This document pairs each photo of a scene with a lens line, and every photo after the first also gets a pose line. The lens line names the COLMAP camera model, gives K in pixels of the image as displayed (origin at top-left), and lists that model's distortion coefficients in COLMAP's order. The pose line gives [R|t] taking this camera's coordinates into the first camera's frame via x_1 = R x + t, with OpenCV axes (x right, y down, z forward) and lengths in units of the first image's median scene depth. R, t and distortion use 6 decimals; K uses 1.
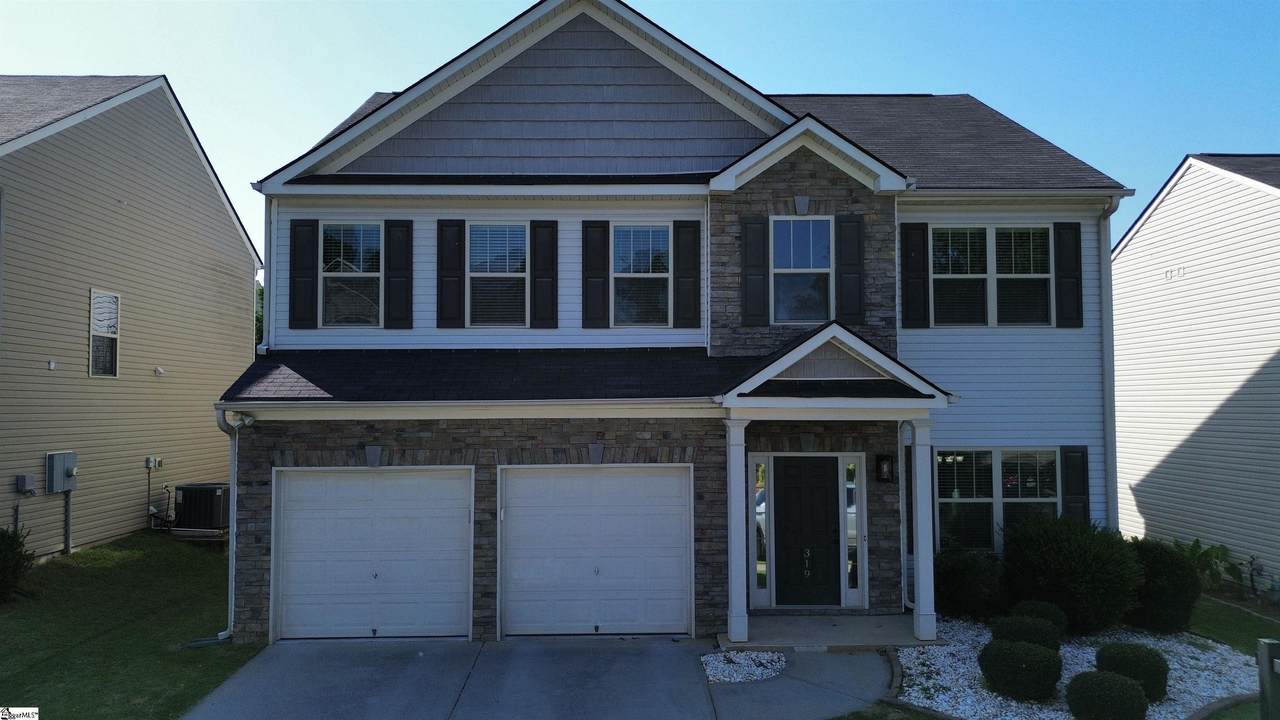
lens RADIAL K [[906.2, 0, 640.0], [0, 906.2, 360.0], [0, 0, 1]] dist [0.050360, -0.054535]
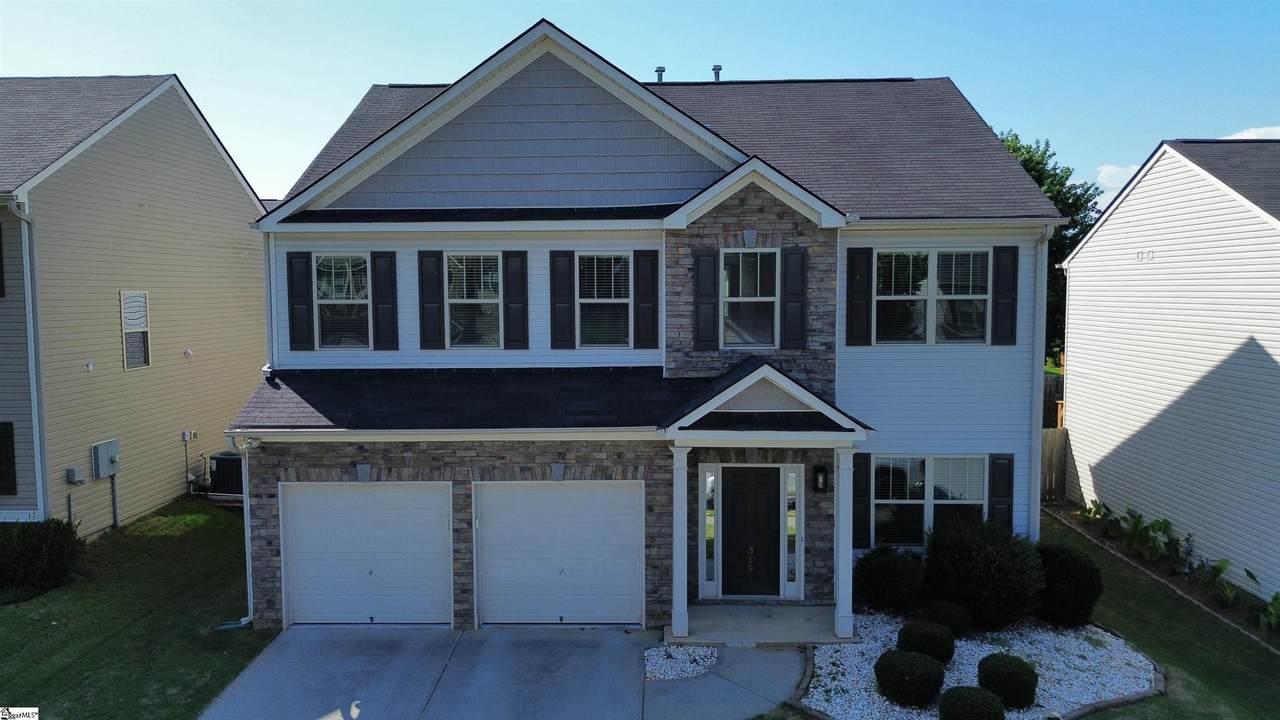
lens RADIAL K [[906.2, 0, 640.0], [0, 906.2, 360.0], [0, 0, 1]] dist [0.050360, -0.054535]
pose [[0.998795, 0.001940, -0.049038, 0.102222], [0.004251, 0.992043, 0.125829, -0.166068], [0.048892, -0.125885, 0.990839, -0.093581]]
